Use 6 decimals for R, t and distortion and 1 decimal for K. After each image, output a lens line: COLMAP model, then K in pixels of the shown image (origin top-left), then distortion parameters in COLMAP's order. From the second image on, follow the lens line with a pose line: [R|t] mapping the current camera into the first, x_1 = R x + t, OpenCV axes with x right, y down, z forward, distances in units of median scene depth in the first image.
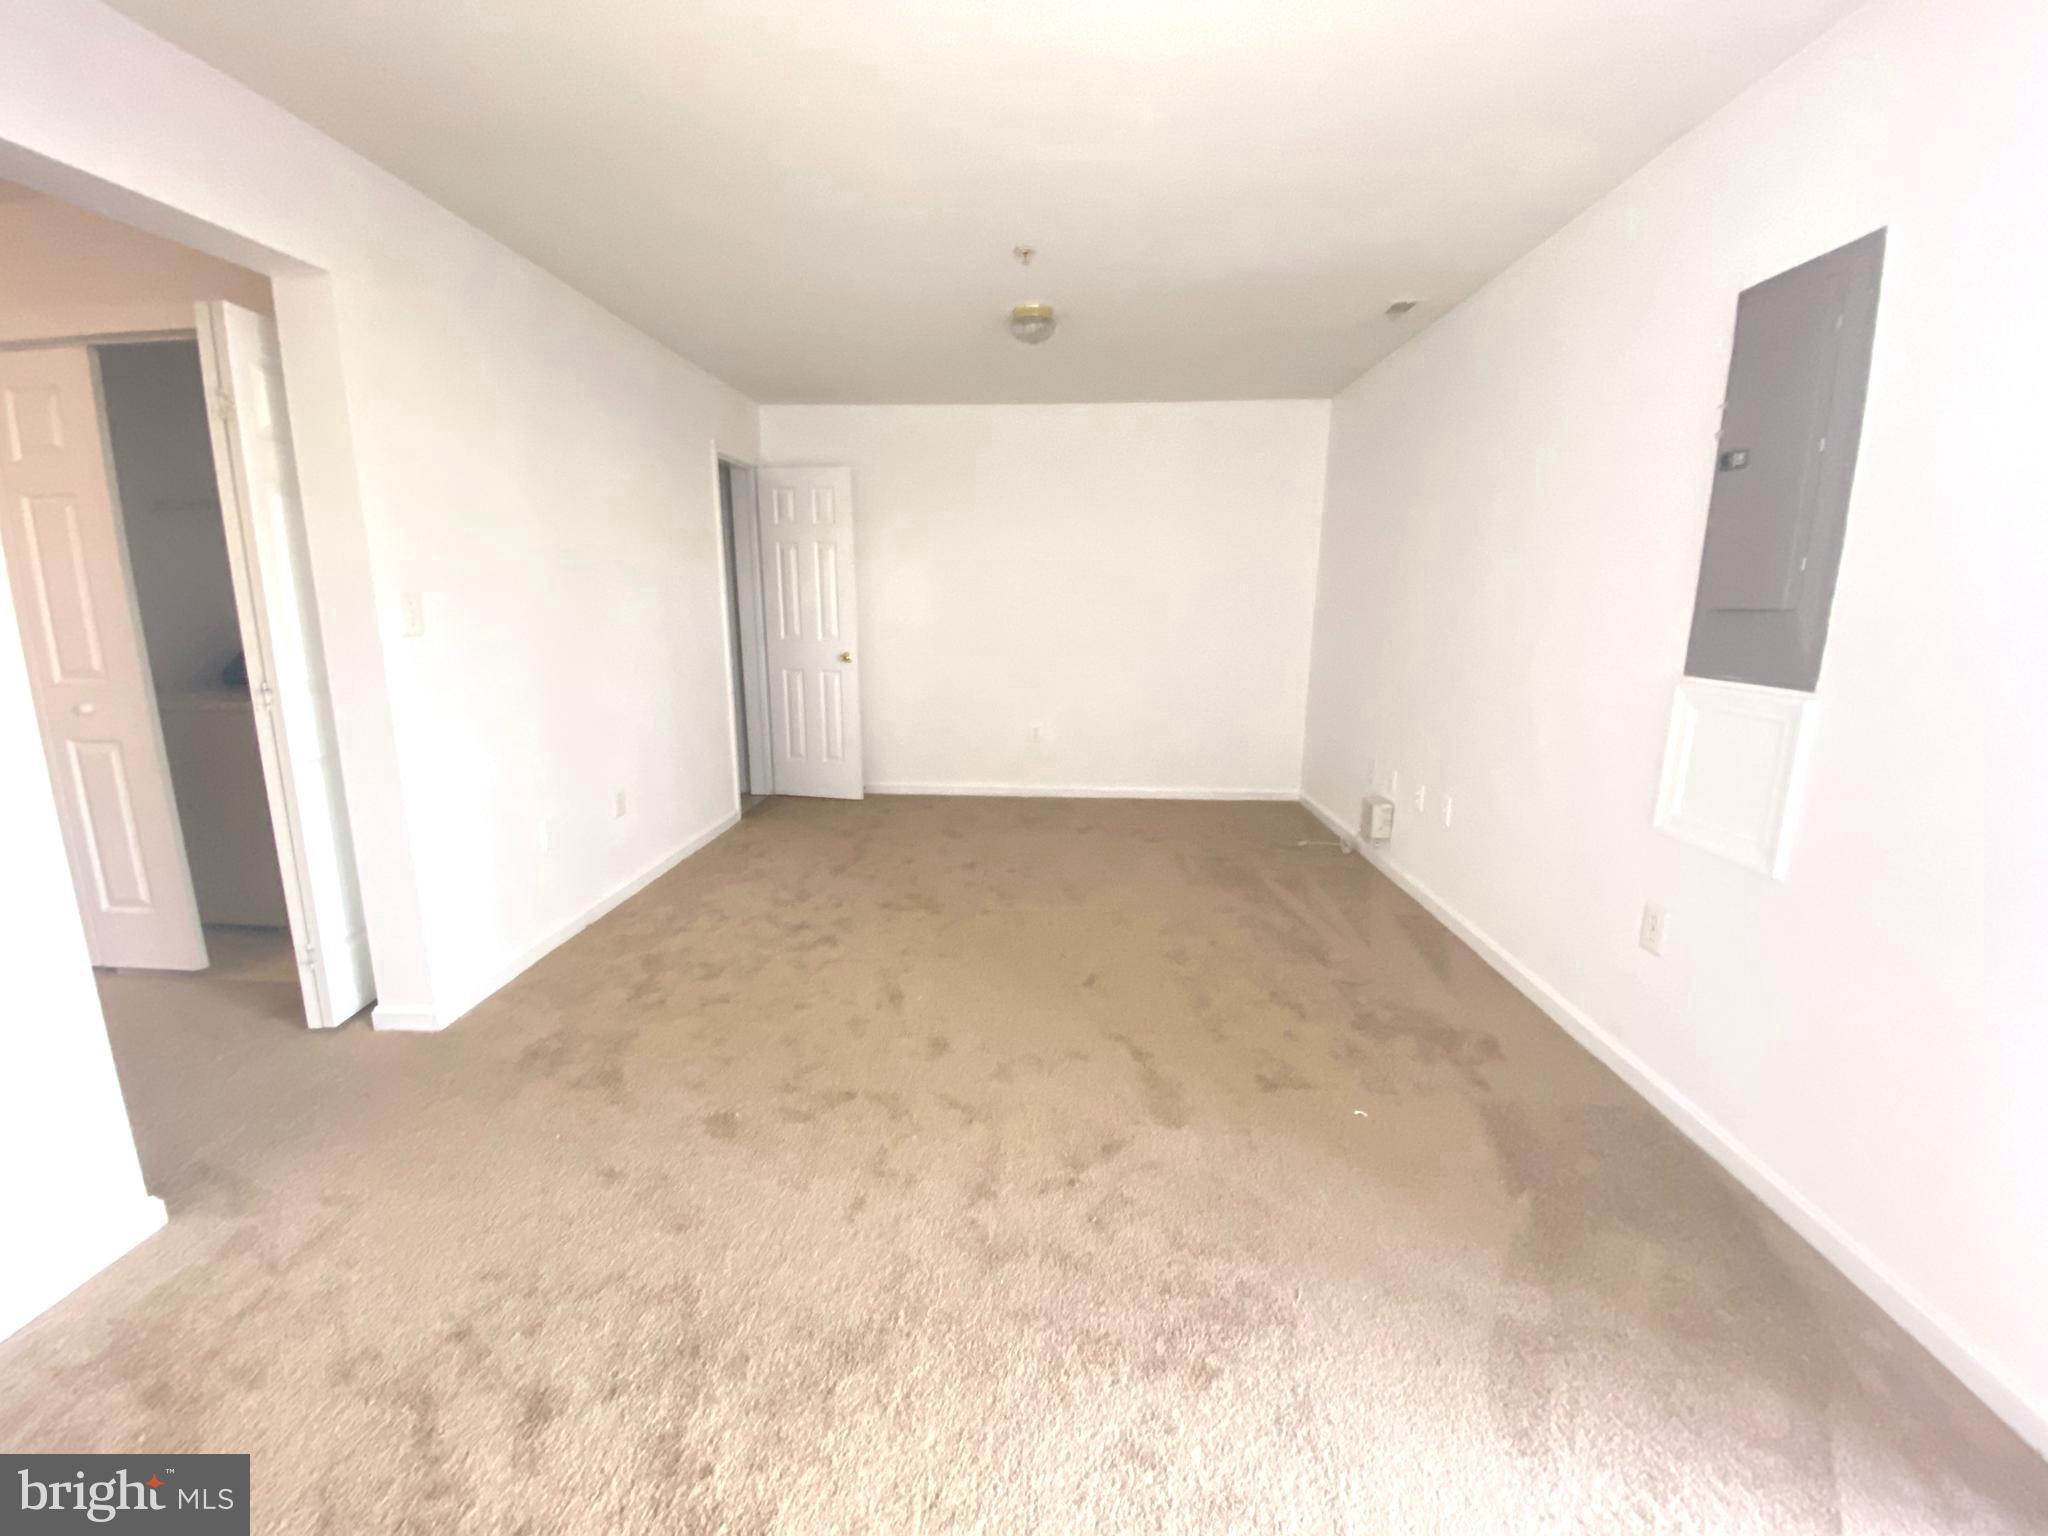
lens RADIAL K [[865.9, 0, 1024.0], [0, 865.9, 768.0], [0, 0, 1]] dist [0.001023, -0.016473]
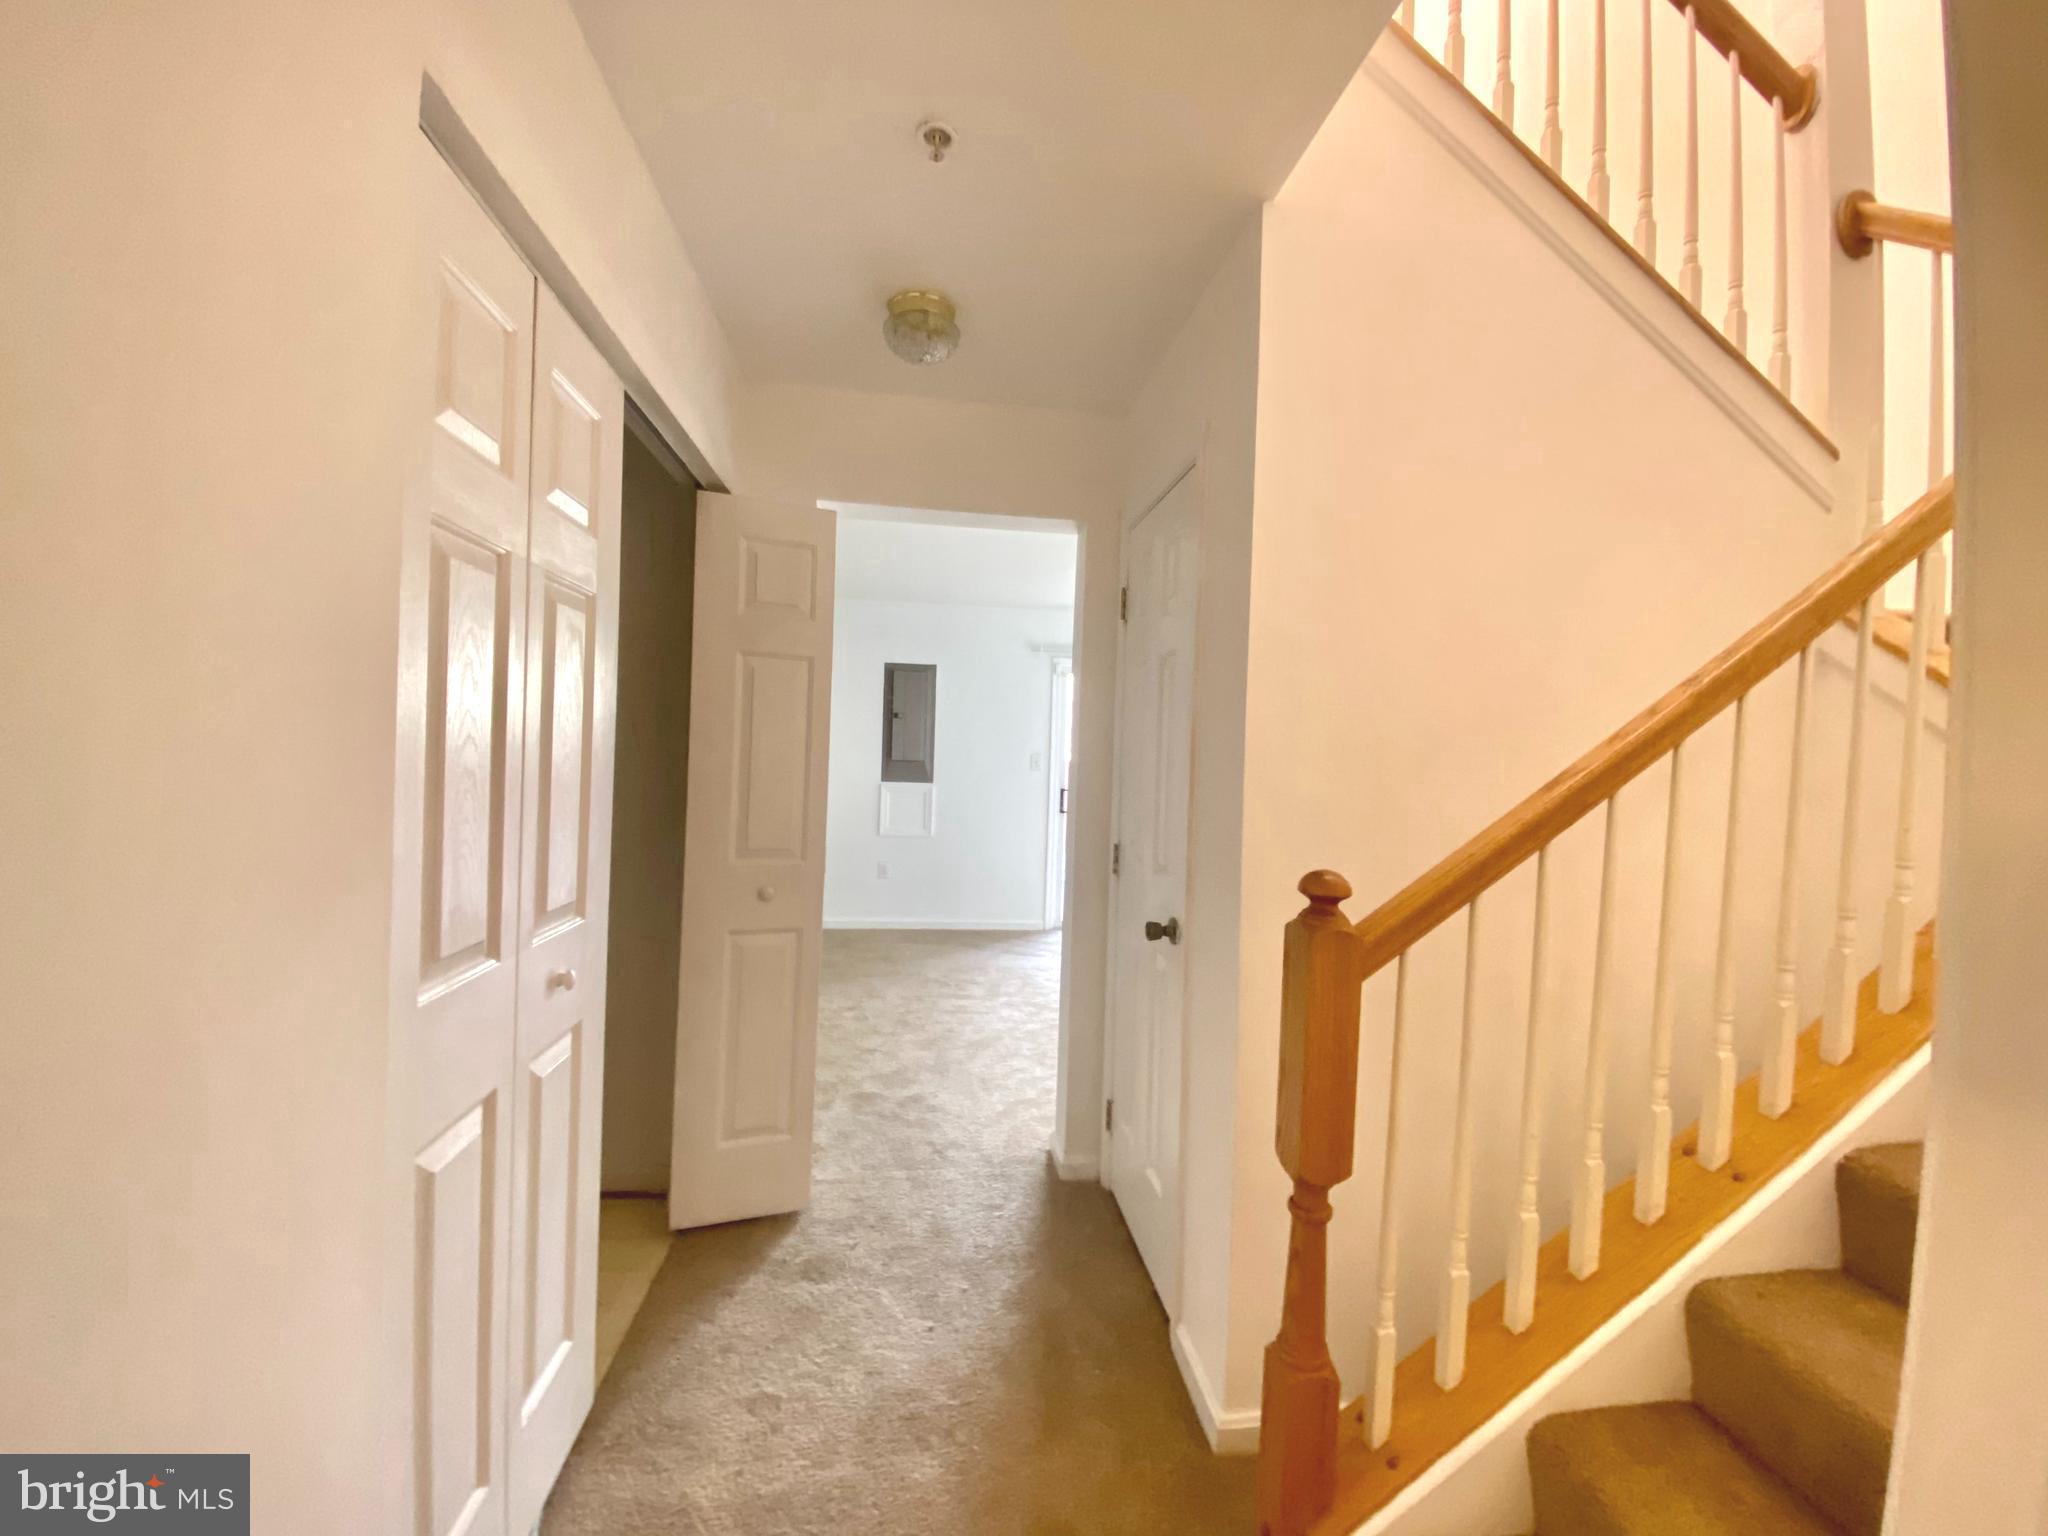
lens RADIAL K [[865.9, 0, 1024.0], [0, 865.9, 768.0], [0, 0, 1]] dist [0.001023, -0.016473]
pose [[-0.206500, -0.040365, 0.977614, -2.500772], [0.156621, 0.984902, 0.073749, -0.325777], [-0.965830, 0.168344, -0.197060, 1.206638]]
